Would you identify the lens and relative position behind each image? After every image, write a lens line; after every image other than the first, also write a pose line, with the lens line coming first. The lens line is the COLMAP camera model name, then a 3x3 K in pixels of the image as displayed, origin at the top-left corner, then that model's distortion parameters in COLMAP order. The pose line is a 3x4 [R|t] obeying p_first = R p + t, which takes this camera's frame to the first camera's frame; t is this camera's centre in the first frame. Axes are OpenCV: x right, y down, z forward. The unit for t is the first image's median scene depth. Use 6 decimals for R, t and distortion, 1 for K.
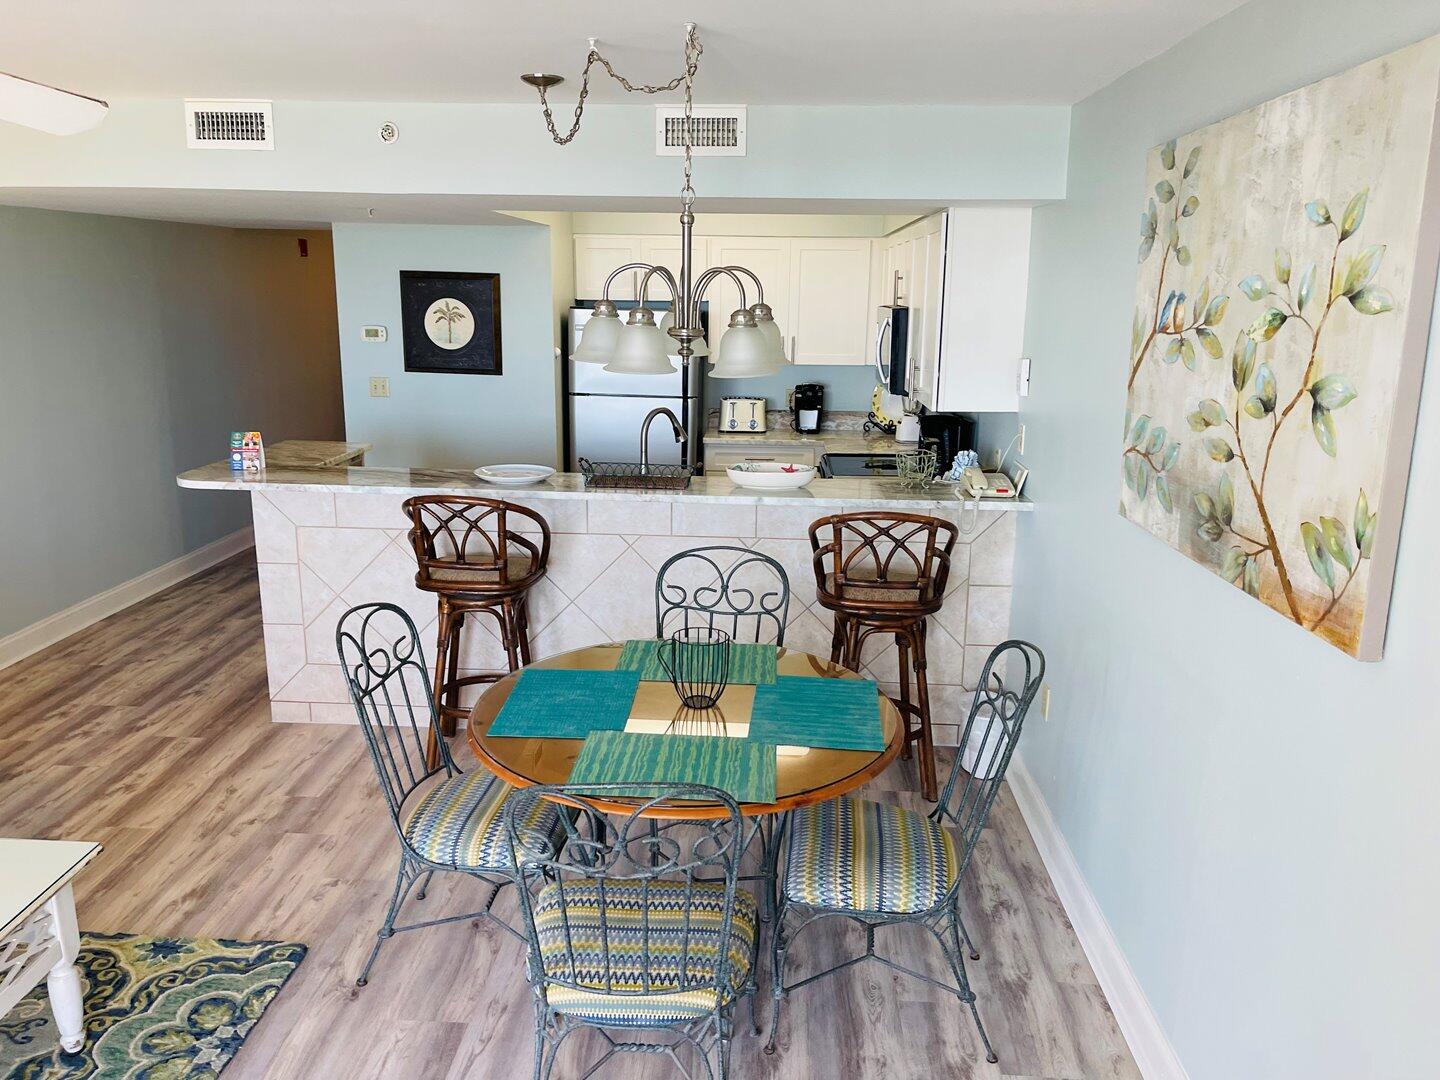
lens RADIAL K [[1085.7, 0, 720.0], [0, 1085.7, 540.0], [0, 0, 1]] dist [0.089233, -0.136349]
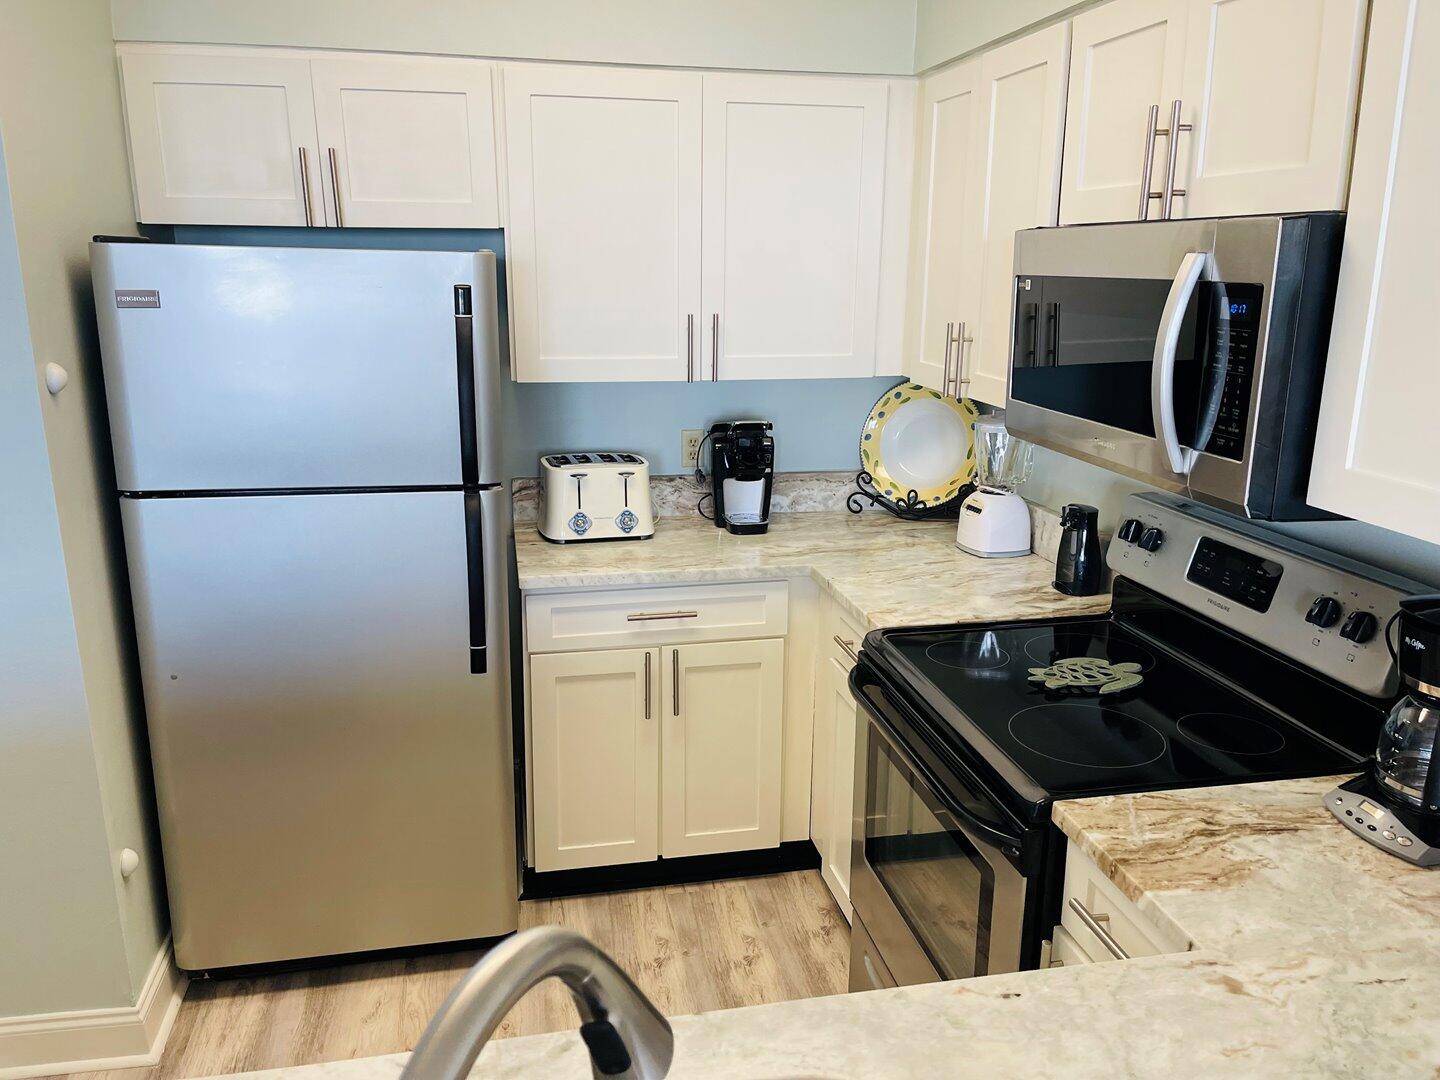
lens RADIAL K [[1085.7, 0, 720.0], [0, 1085.7, 540.0], [0, 0, 1]] dist [0.089233, -0.136349]
pose [[0.966325, -0.067180, 0.248399, -0.040278], [0.058365, 0.997382, 0.042692, -0.114392], [-0.250617, -0.026756, 0.967717, 0.574131]]
